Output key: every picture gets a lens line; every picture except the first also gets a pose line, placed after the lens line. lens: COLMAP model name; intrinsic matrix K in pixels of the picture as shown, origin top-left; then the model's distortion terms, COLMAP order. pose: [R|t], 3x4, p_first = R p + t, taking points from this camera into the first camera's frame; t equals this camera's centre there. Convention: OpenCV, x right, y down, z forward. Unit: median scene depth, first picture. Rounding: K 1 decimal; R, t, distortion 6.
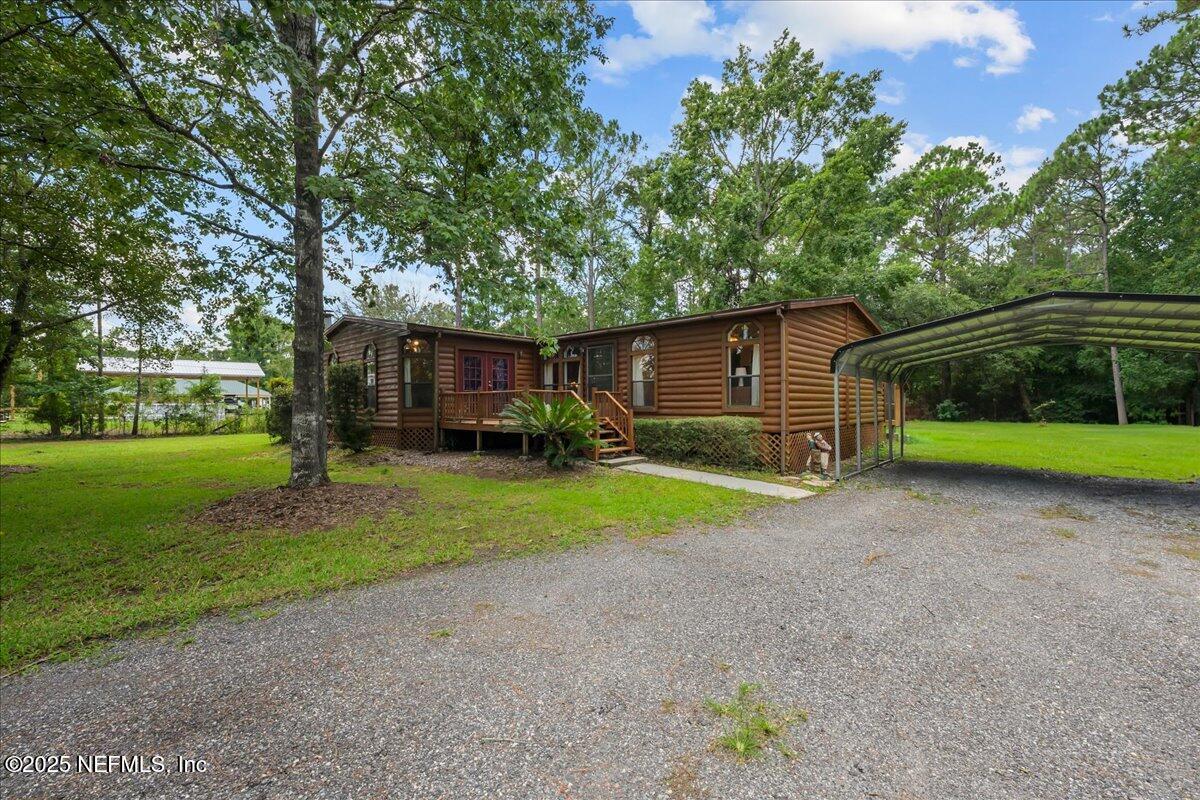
lens RADIAL K [[475.6, 0, 602.9], [0, 475.6, 403.6], [0, 0, 1]] dist [-0.000773, 0.000114]
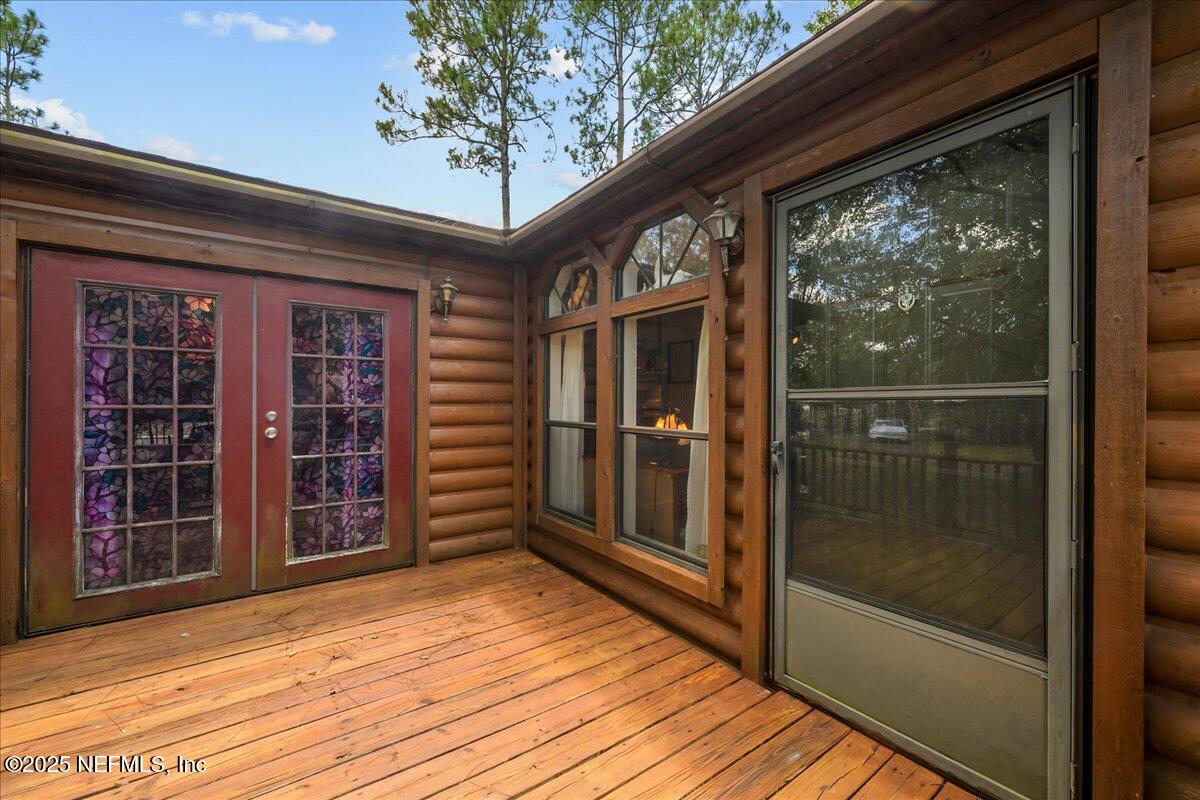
lens RADIAL K [[475.6, 0, 602.9], [0, 475.6, 403.6], [0, 0, 1]] dist [-0.000773, 0.000114]
pose [[0.979173, 0.009917, -0.202788, -0.047428], [-0.010104, 0.999949, 0.000115, -0.050681], [0.202779, 0.001936, 0.979223, 0.790381]]
